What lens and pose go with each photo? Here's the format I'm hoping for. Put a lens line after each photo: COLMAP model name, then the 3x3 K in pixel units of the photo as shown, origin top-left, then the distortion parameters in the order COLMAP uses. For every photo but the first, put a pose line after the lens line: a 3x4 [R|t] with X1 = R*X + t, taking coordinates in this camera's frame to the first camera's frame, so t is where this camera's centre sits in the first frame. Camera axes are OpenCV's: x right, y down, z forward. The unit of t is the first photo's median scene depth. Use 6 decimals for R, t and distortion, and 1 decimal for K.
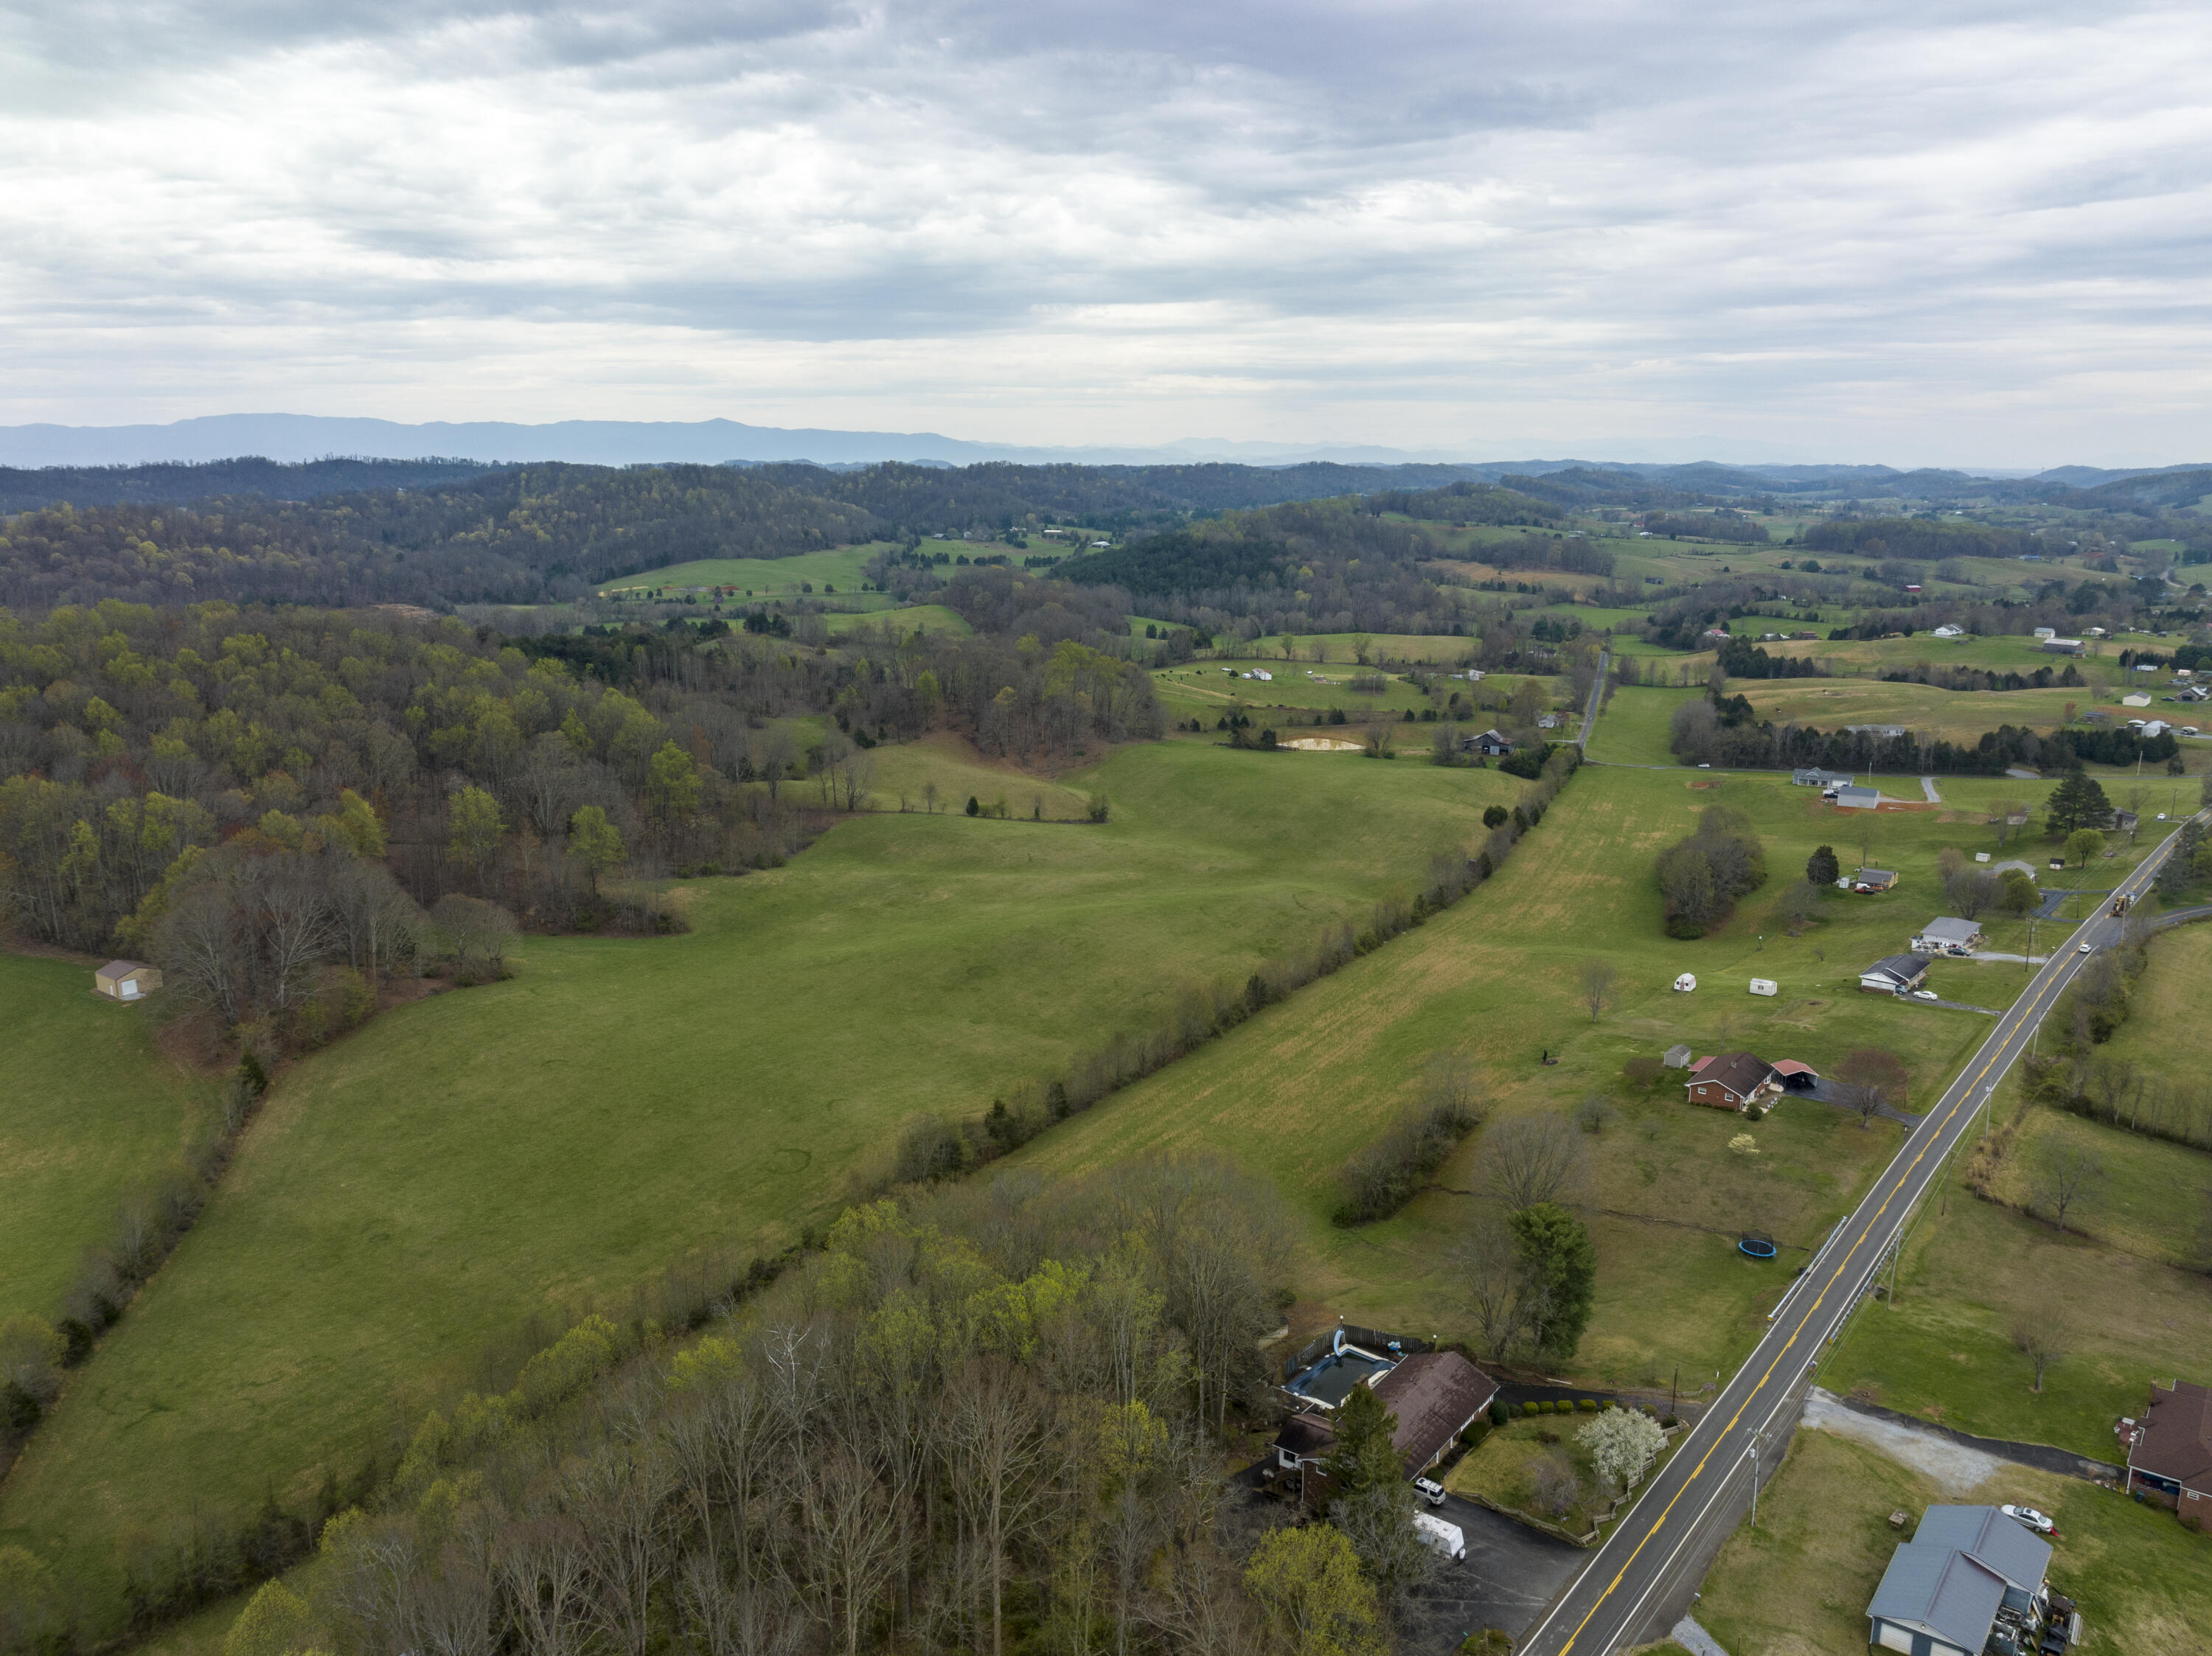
lens RADIAL K [[1670.1, 0, 1106.0], [0, 1670.1, 828.0], [0, 0, 1]] dist [-0.042520, 0.000522]
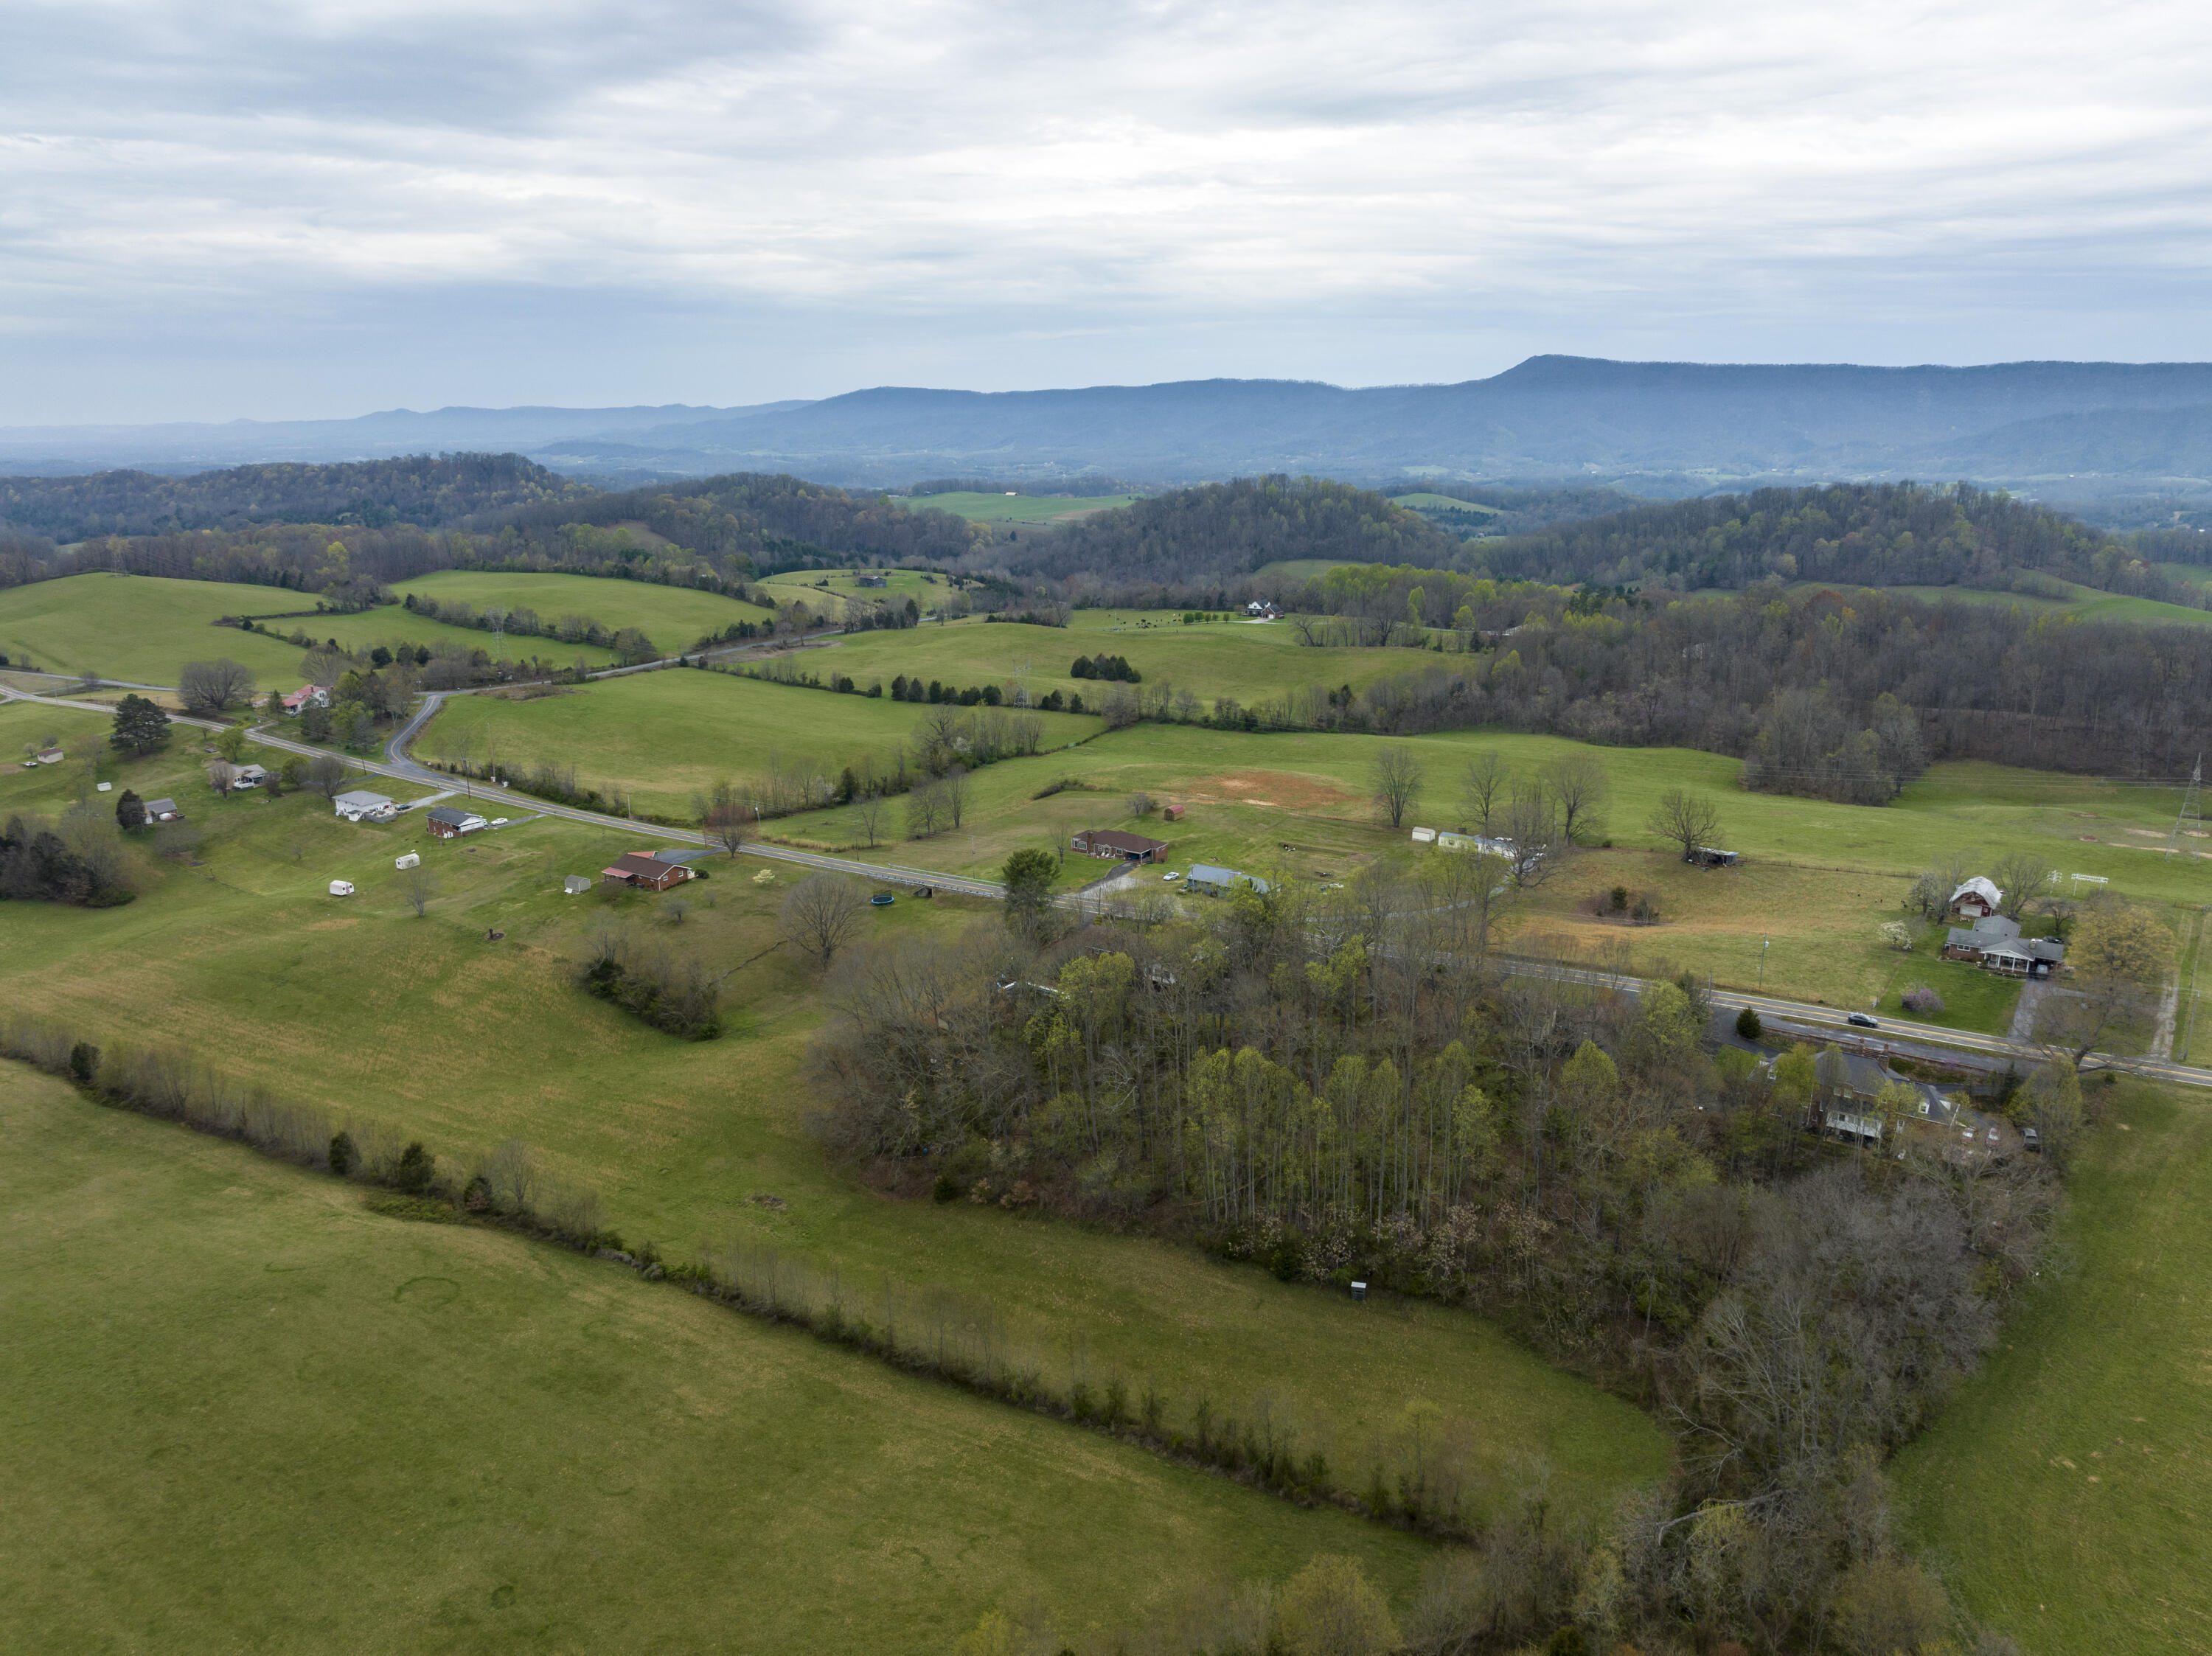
lens RADIAL K [[1548.6, 0, 1106.0], [0, 1548.6, 828.0], [0, 0, 1]] dist [-0.040525, -0.000951]
pose [[-0.053543, -0.259076, 0.964372, -0.429426], [0.222105, 0.938475, 0.264450, -0.066429], [-0.973551, 0.228351, 0.007293, 0.315227]]
